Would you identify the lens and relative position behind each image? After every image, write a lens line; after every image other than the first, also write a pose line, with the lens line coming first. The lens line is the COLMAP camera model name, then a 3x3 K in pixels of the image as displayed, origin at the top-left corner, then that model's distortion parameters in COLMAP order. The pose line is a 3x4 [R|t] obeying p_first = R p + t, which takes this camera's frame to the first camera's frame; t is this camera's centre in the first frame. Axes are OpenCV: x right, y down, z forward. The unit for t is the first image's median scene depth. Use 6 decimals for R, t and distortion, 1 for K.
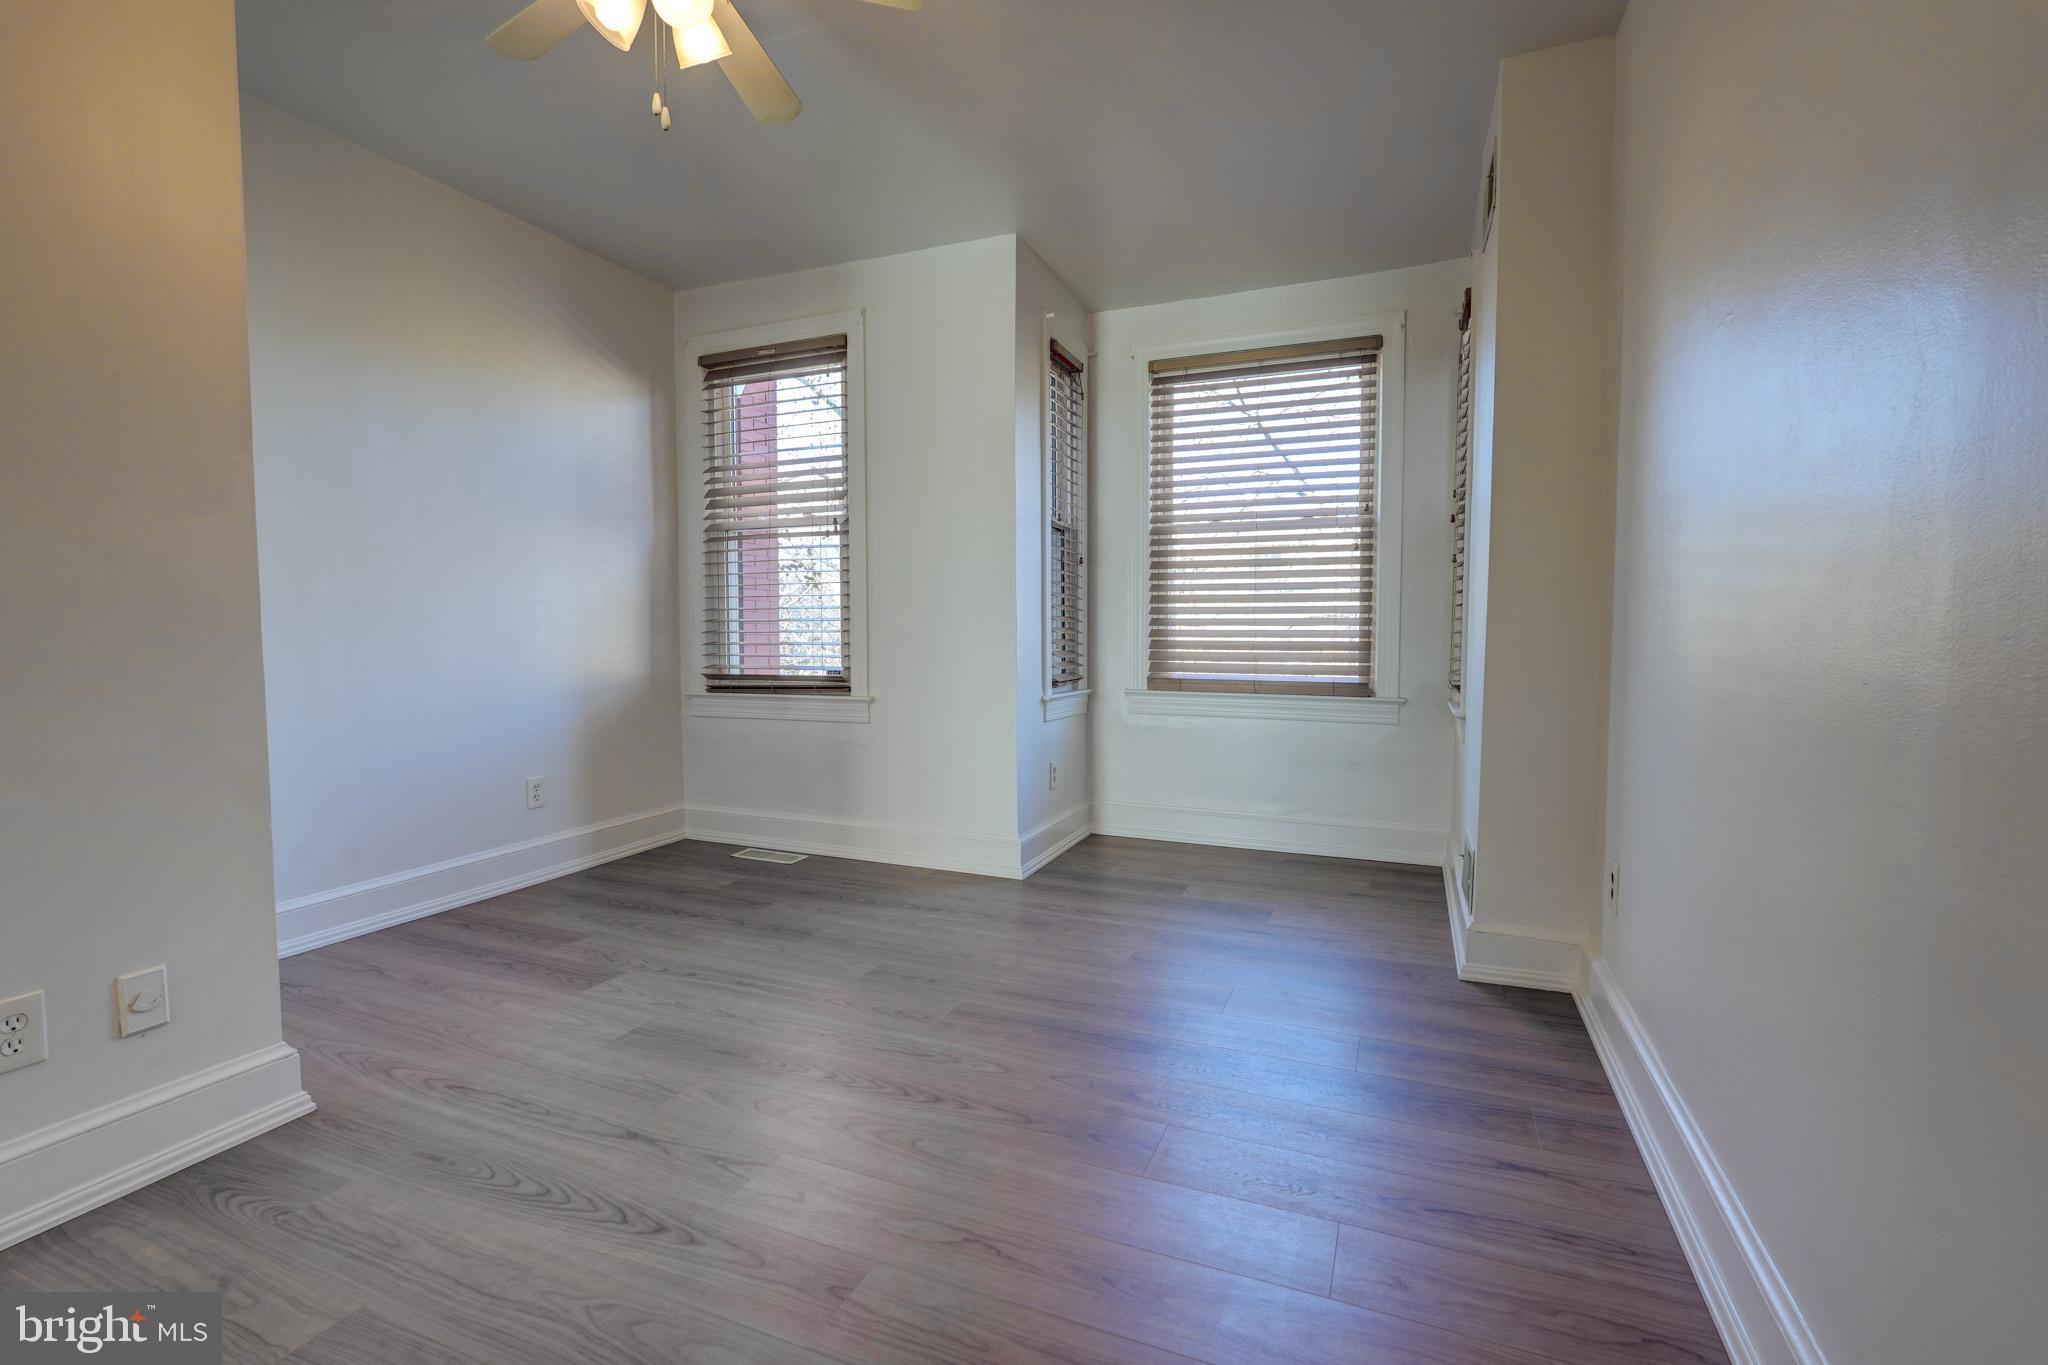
lens RADIAL K [[928.1, 0, 1024.0], [0, 928.1, 682.5], [0, 0, 1]] dist [-0.013428, 0.009622]
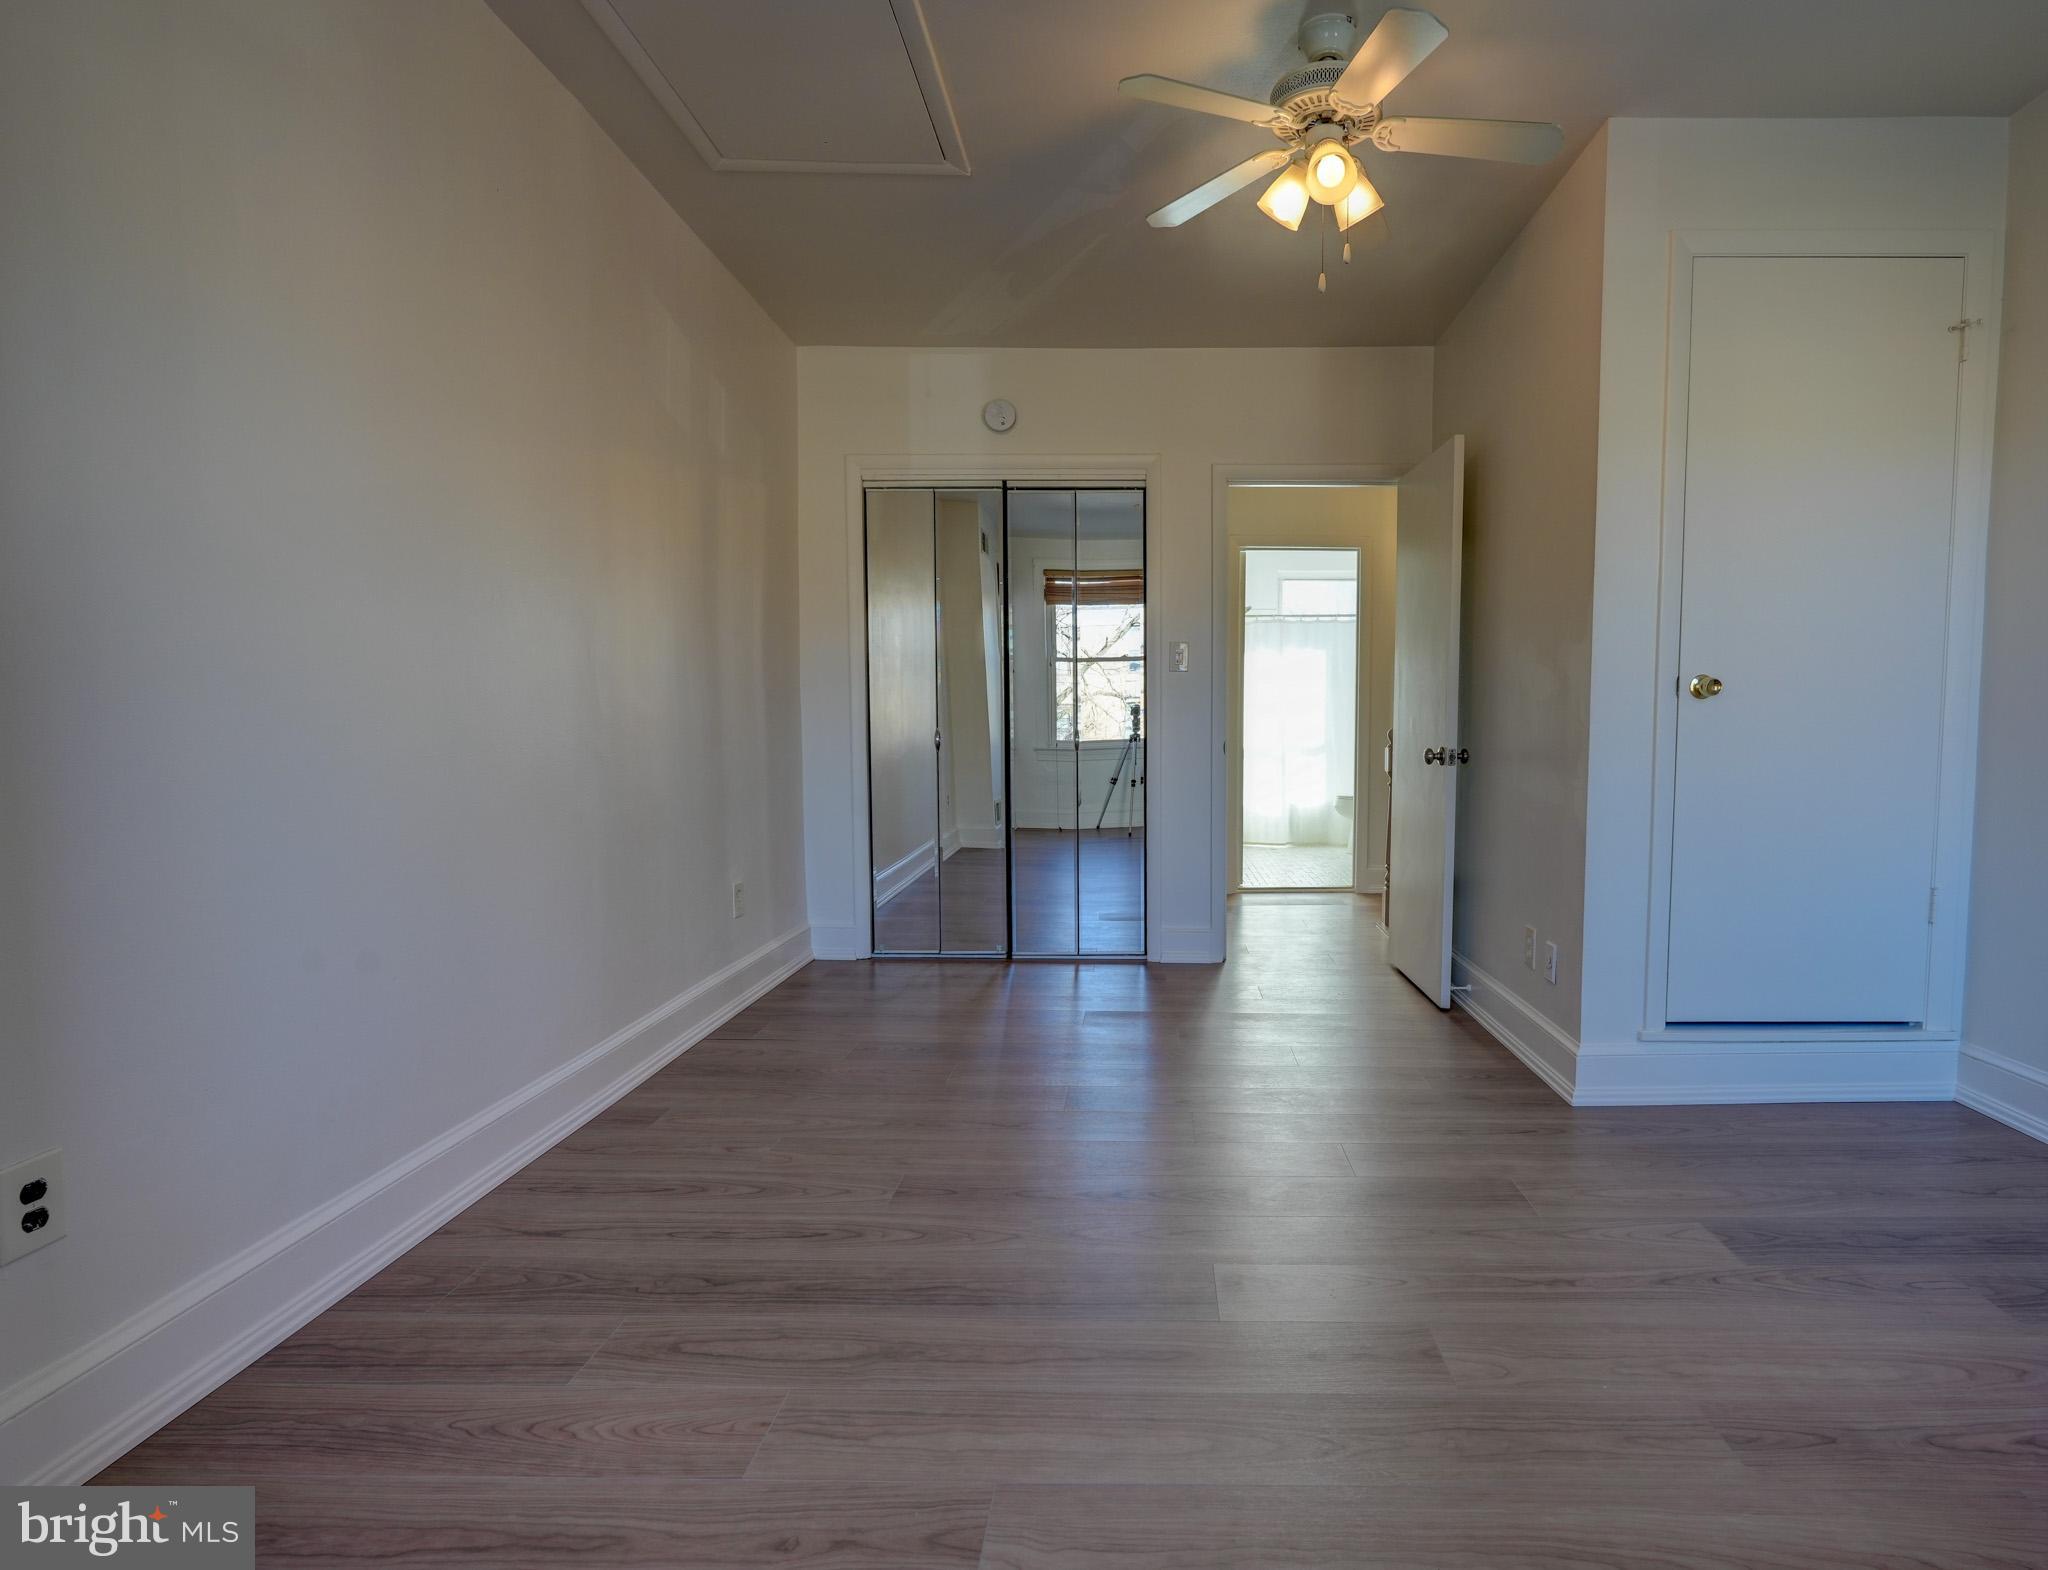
lens RADIAL K [[1028.4, 0, 1141.6], [0, 1028.4, 786.3], [0, 0, 1]] dist [-0.000564, -0.000224]
pose [[-0.920887, 0.022905, -0.389156, 0.189071], [-0.025528, 0.992586, 0.118829, -0.074738], [0.388993, 0.119363, -0.913475, 1.221067]]
